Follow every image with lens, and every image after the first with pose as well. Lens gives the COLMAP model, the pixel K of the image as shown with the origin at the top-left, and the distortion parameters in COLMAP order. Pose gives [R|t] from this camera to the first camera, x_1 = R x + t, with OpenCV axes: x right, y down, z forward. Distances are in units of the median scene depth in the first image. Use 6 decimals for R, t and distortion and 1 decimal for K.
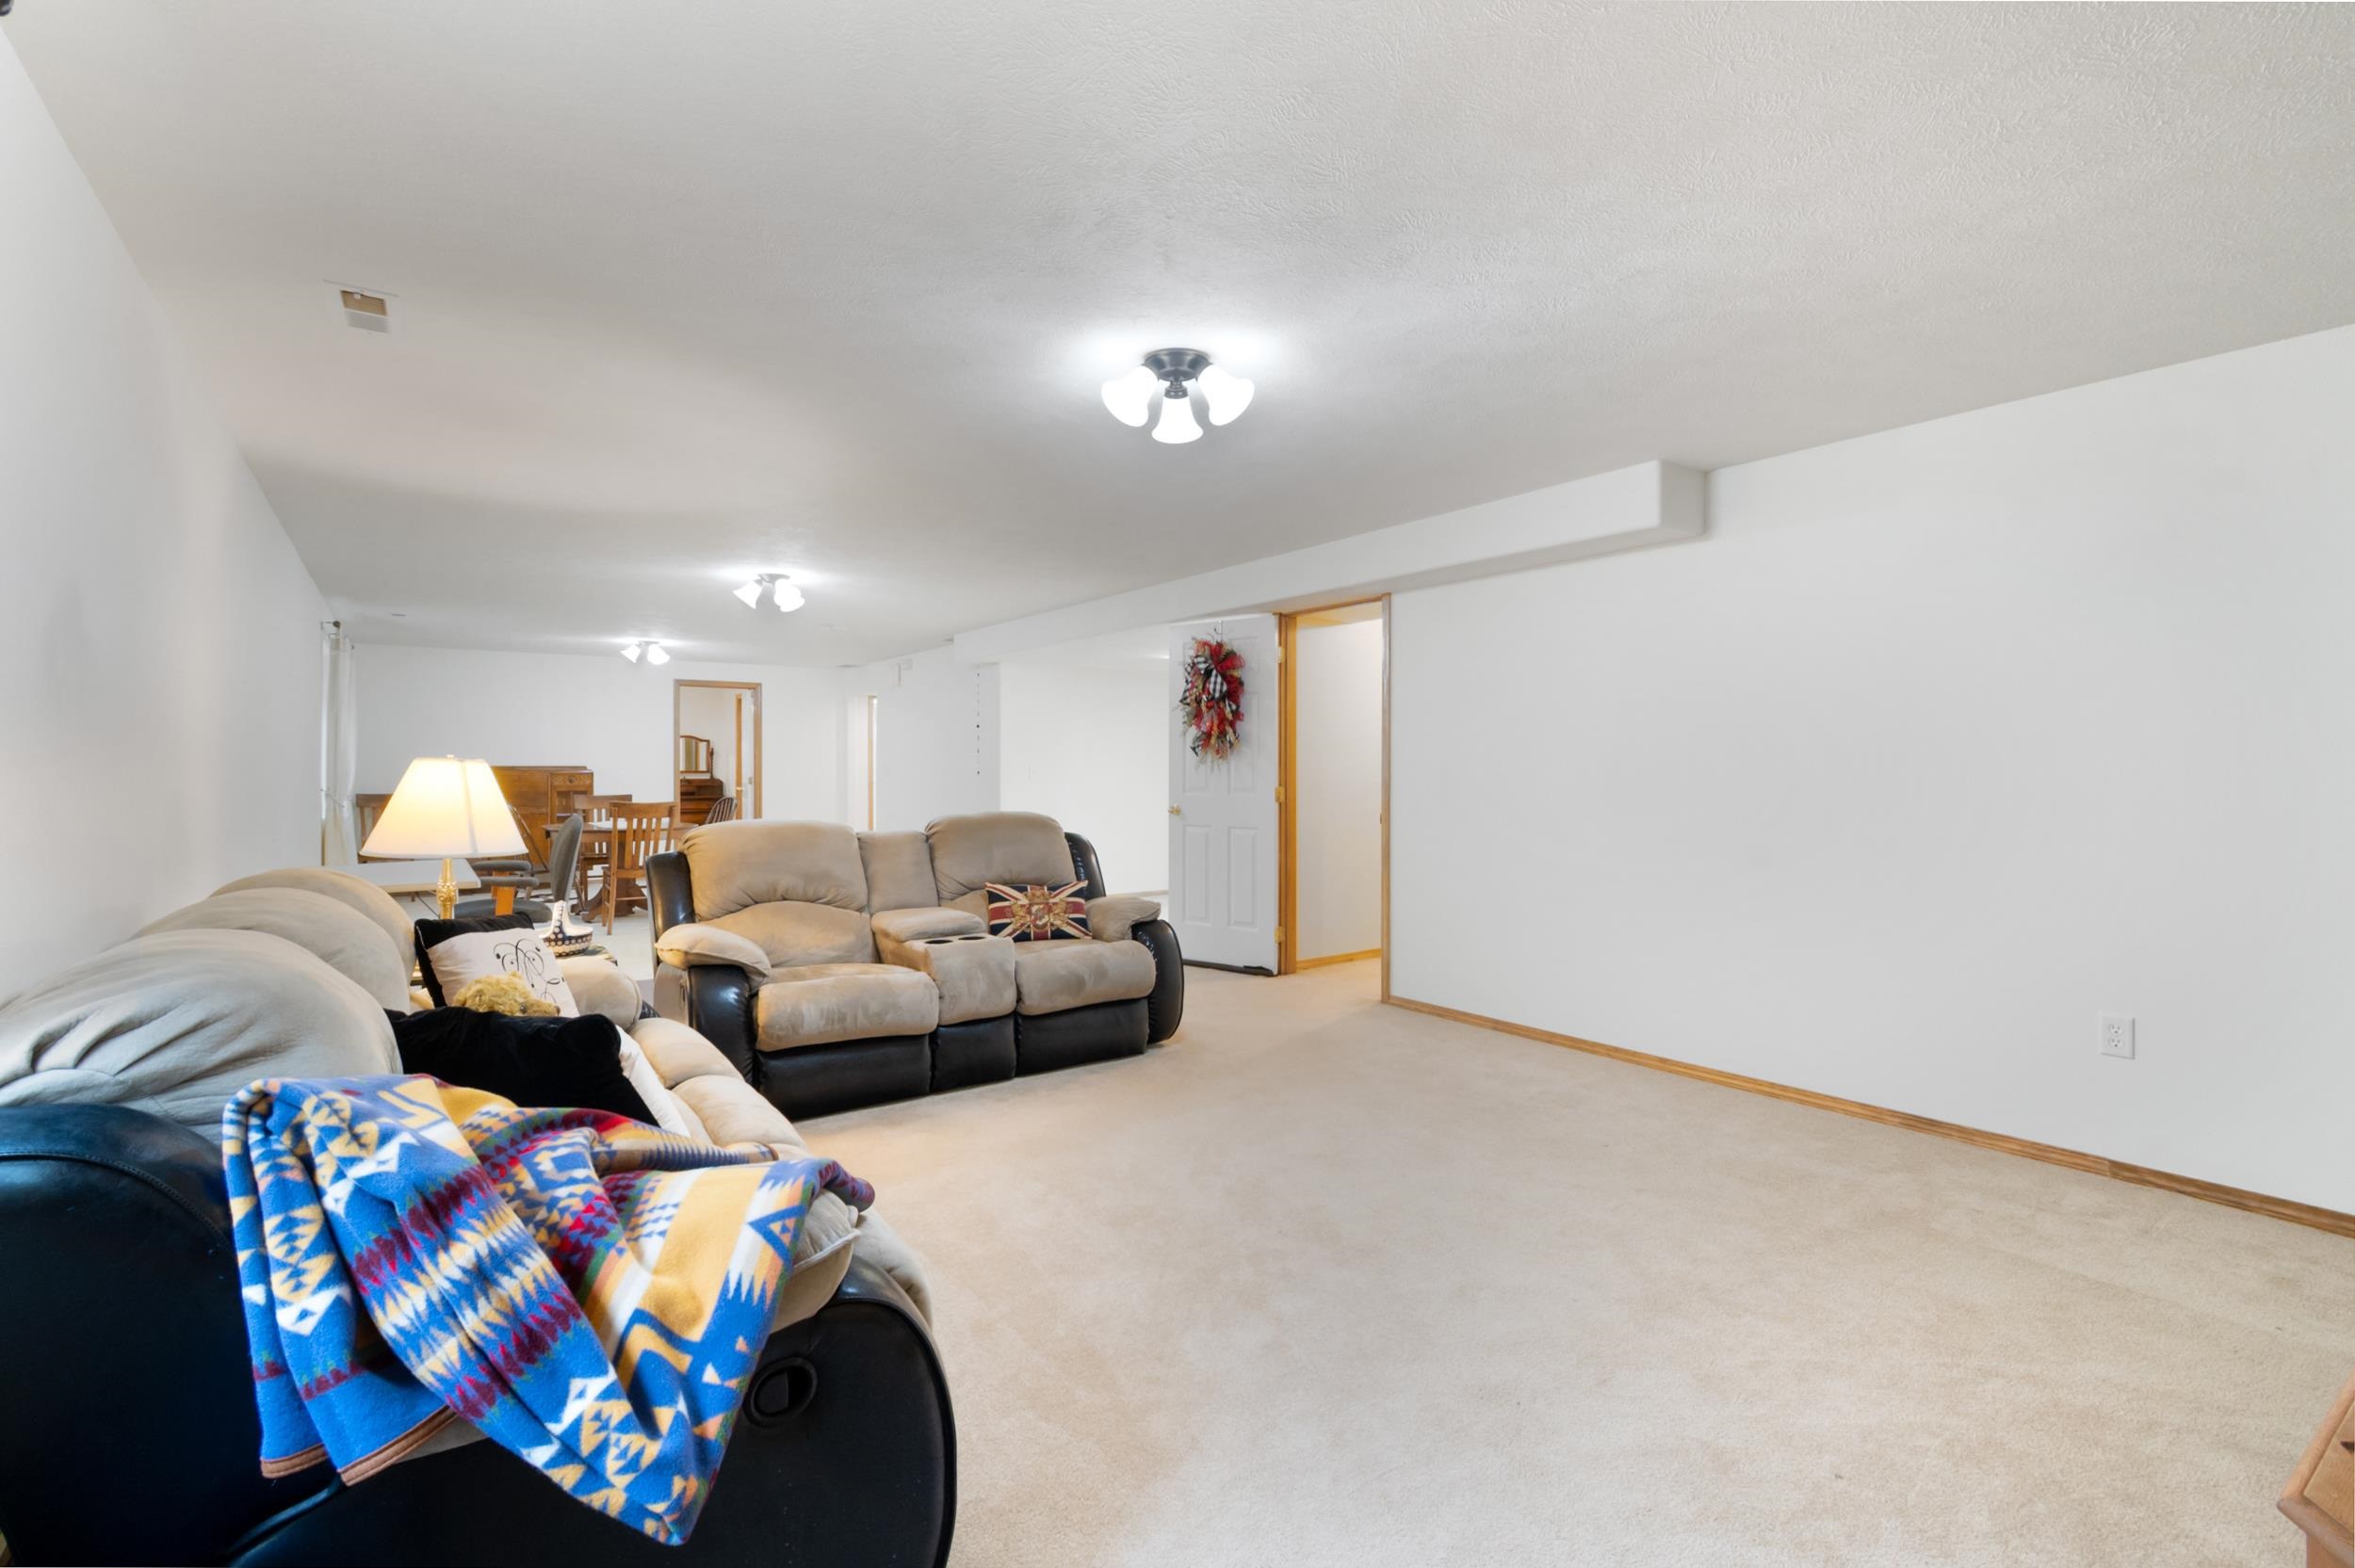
lens RADIAL K [[1055.1, 0, 1167.3], [0, 1055.1, 774.4], [0, 0, 1]] dist [0.004134, 0.000426]
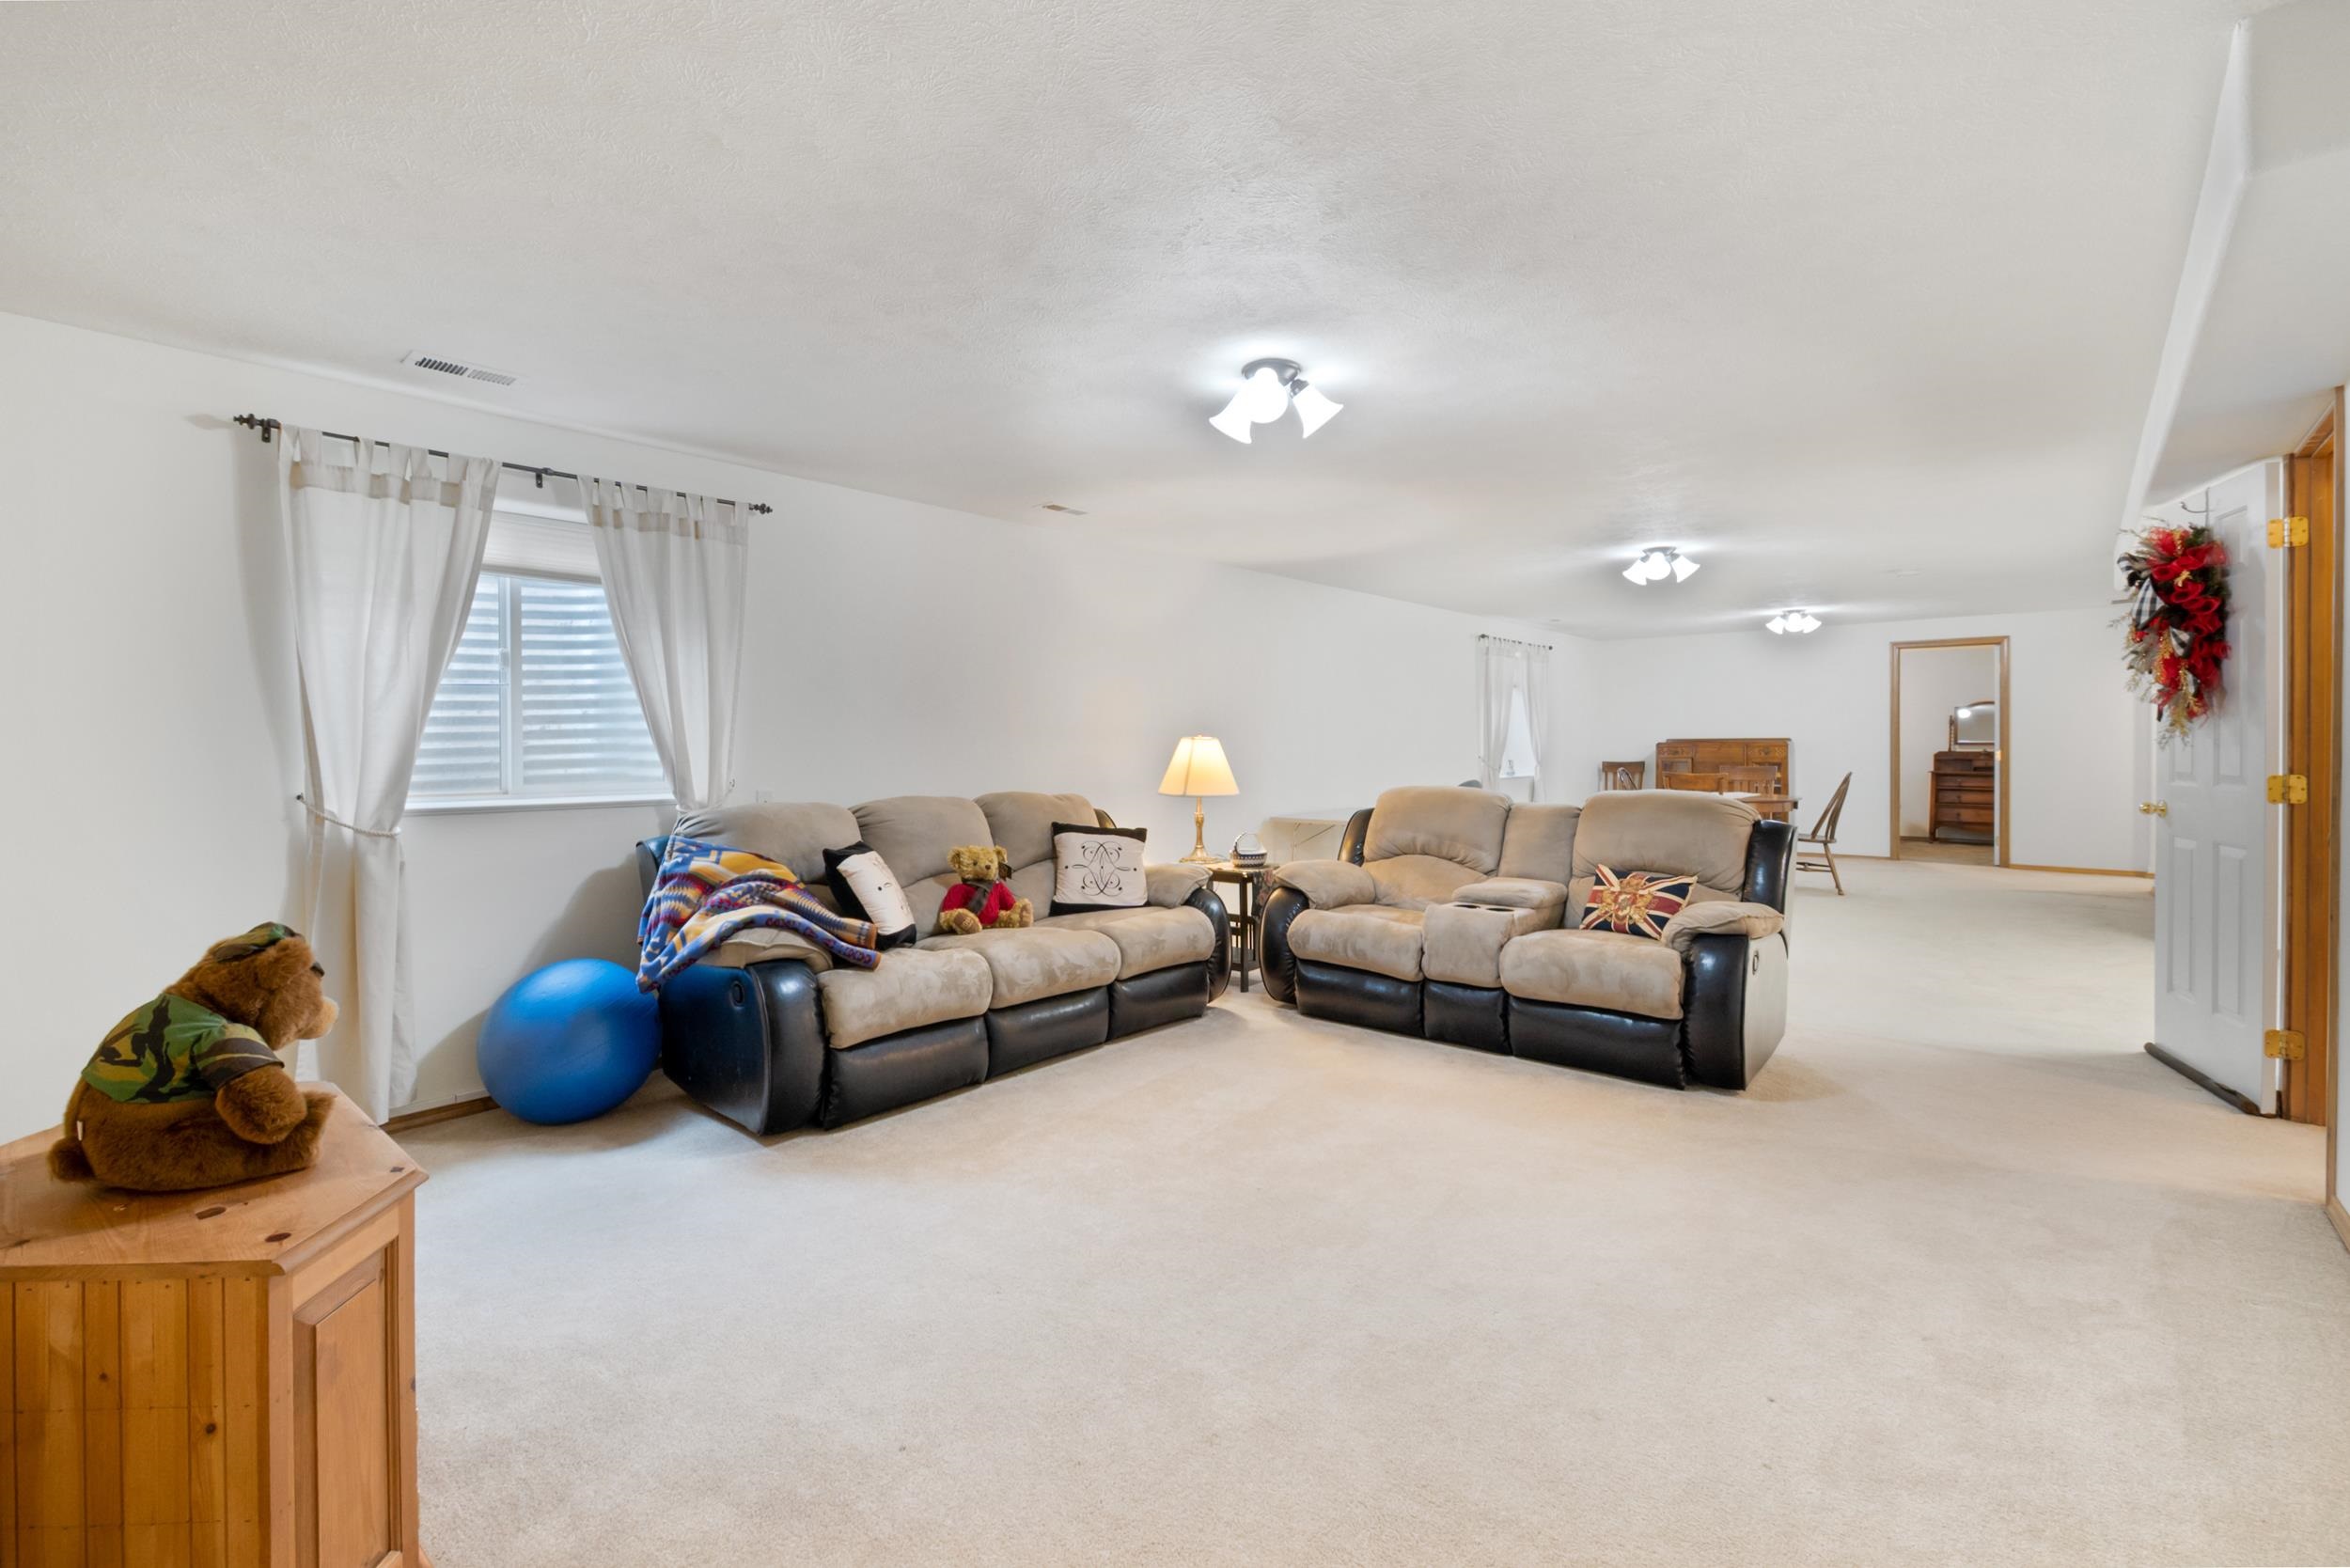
lens RADIAL K [[1053.1, 0, 1162.6], [0, 1053.1, 762.1], [0, 0, 1]] dist [0.004134, 0.000426]
pose [[0.242979, 0.018785, -0.969850, 0.654744], [-0.002103, 0.999820, 0.018838, -0.005057], [0.970029, -0.002538, 0.242975, 0.401509]]
